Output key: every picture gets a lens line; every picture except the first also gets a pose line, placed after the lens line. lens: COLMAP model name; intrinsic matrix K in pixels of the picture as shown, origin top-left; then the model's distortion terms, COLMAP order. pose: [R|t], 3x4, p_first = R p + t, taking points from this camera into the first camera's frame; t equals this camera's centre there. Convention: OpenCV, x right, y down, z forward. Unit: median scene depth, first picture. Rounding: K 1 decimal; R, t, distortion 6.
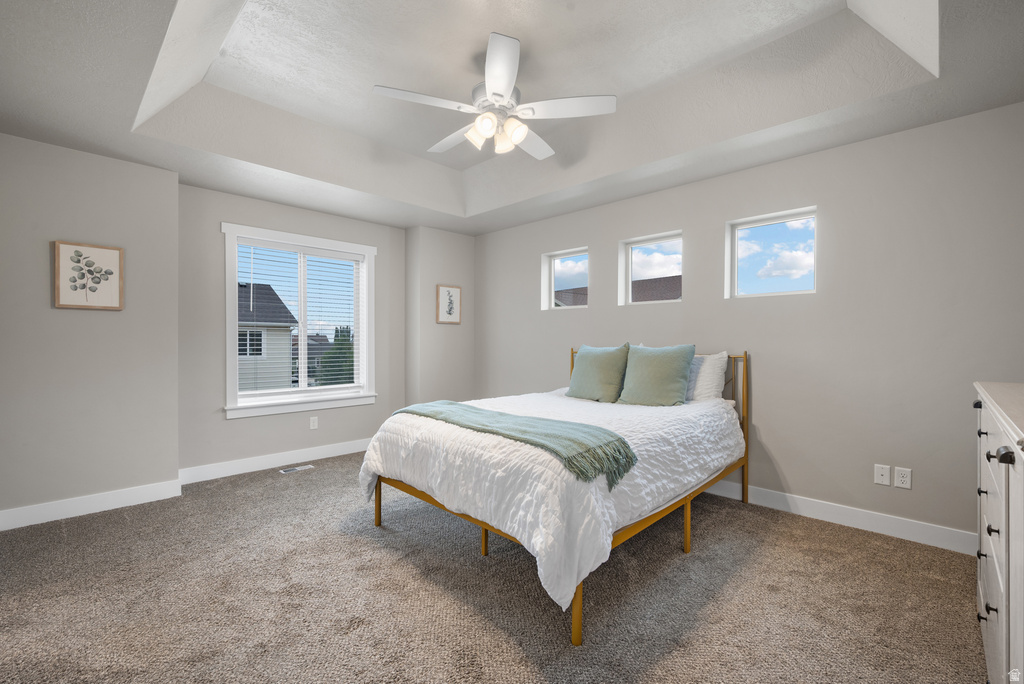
lens RADIAL K [[439.7, 0, 516.1], [0, 439.7, 347.5], [0, 0, 1]] dist [-0.001337, -0.000045]
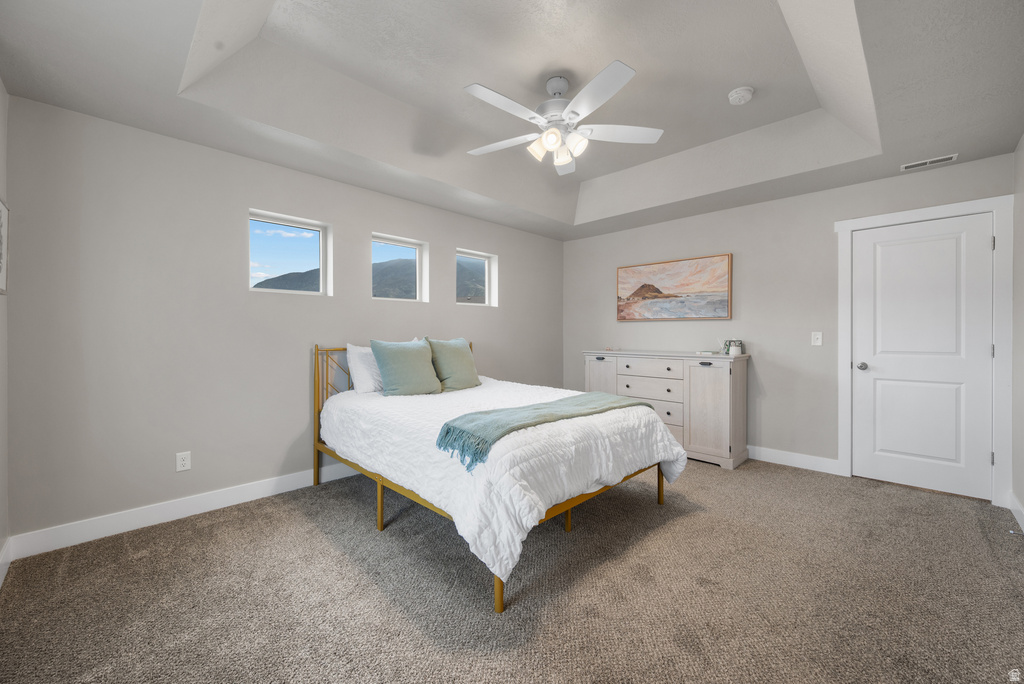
lens RADIAL K [[406.1, 0, 515.7], [0, 406.1, 339.7], [0, 0, 1]] dist [0.006806, 0.000361]
pose [[0.005301, -0.015819, 0.999861, -1.045541], [0.018105, 0.999713, 0.015720, -0.023837], [-0.999822, 0.018019, 0.005585, 1.083139]]
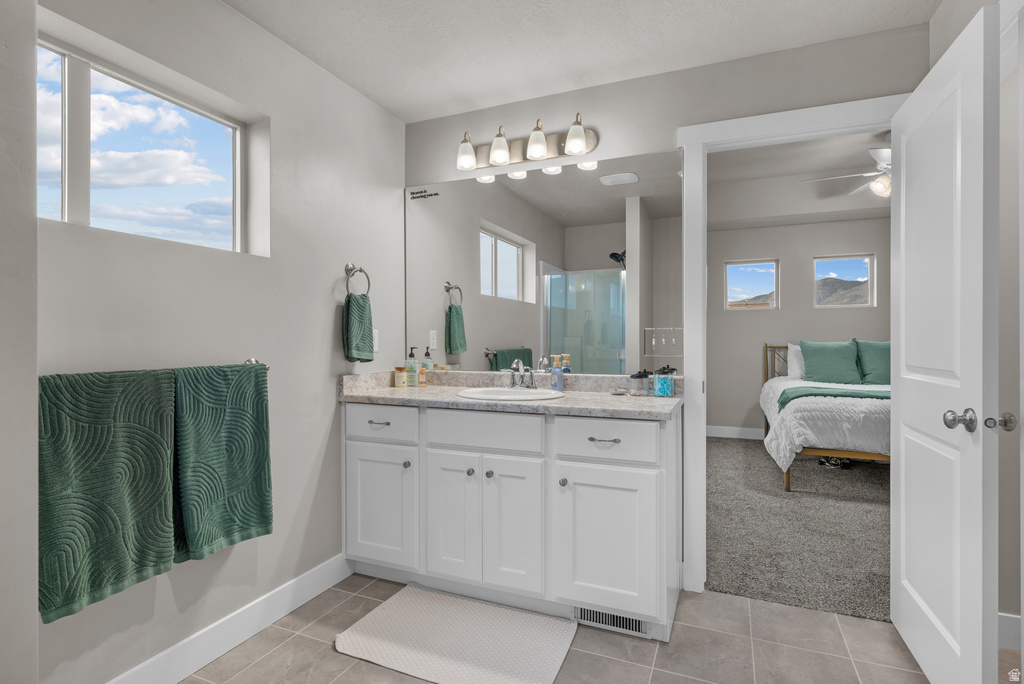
lens RADIAL K [[507.3, 0, 512.6], [0, 507.3, 344.1], [0, 0, 1]] dist [0.000527, 0.000571]
pose [[0.932503, -0.010232, 0.361019, -1.691893], [0.013138, 0.999898, -0.005597, 0.000490], [-0.360924, 0.009962, 0.932542, -0.026689]]
